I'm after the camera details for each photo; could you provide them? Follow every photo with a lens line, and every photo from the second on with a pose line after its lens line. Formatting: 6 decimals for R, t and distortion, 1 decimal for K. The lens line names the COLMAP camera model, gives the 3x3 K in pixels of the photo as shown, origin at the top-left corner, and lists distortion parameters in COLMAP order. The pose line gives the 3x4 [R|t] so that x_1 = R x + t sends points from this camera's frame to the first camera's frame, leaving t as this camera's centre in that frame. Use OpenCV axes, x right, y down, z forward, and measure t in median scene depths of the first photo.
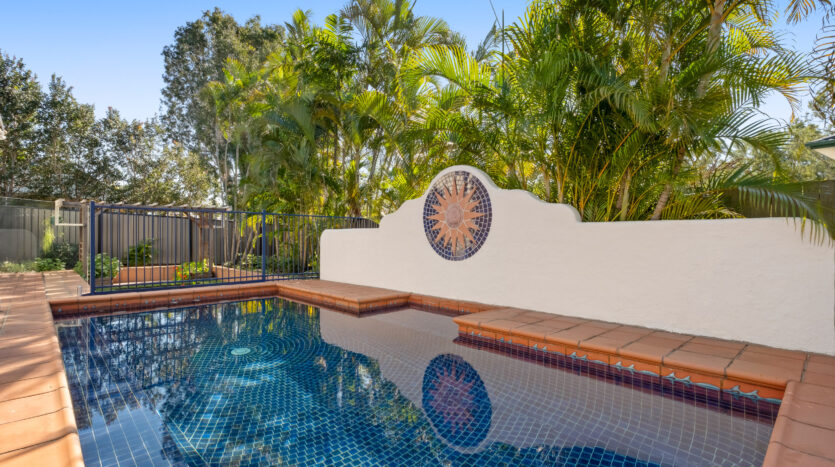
lens RADIAL K [[399.7, 0, 417.4], [0, 399.7, 234.8], [0, 0, 1]] dist [0.000223, 0.000096]
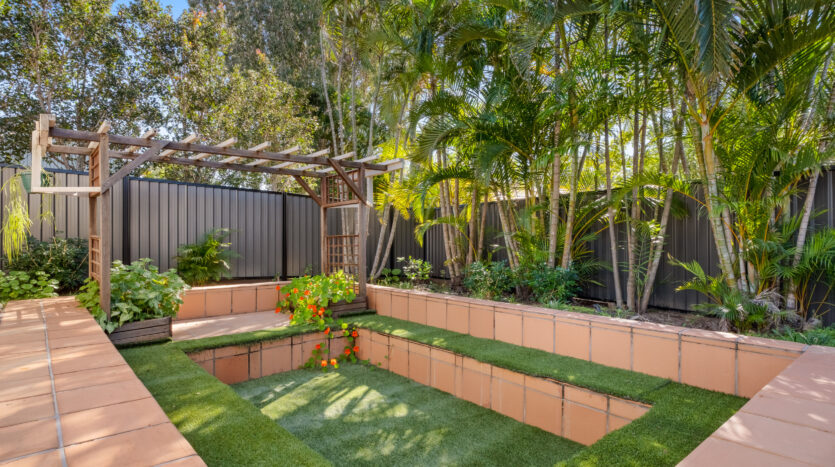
lens RADIAL K [[431.2, 0, 421.8], [0, 431.2, 234.8], [0, 0, 1]] dist [0.000567, 0.000146]
pose [[0.999502, -0.004605, -0.031232, -0.421650], [0.004571, 0.999989, -0.001167, 0.019501], [0.031237, 0.001024, 0.999511, 0.487169]]
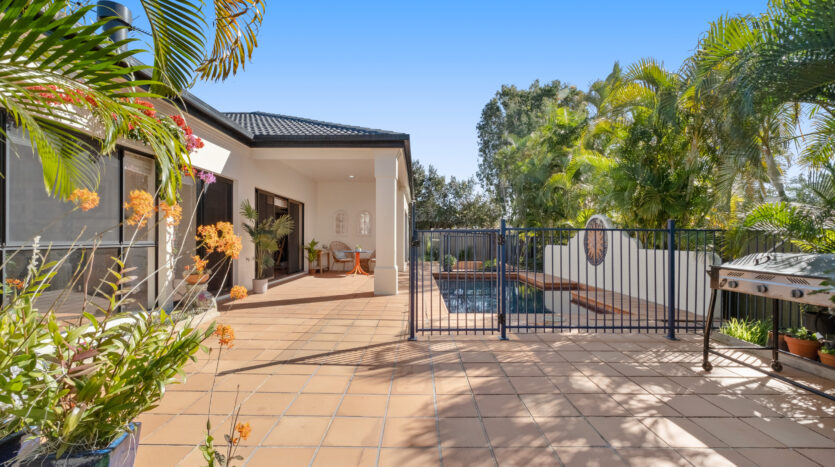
lens RADIAL K [[352.4, 0, 417.6], [0, 352.4, 235.3], [0, 0, 1]] dist [-0.000470, -0.000006]
pose [[0.725971, -0.005246, -0.687705, 0.273043], [-0.001056, 0.999961, -0.008743, -0.027468], [0.687724, 0.007074, 0.725937, -0.339108]]
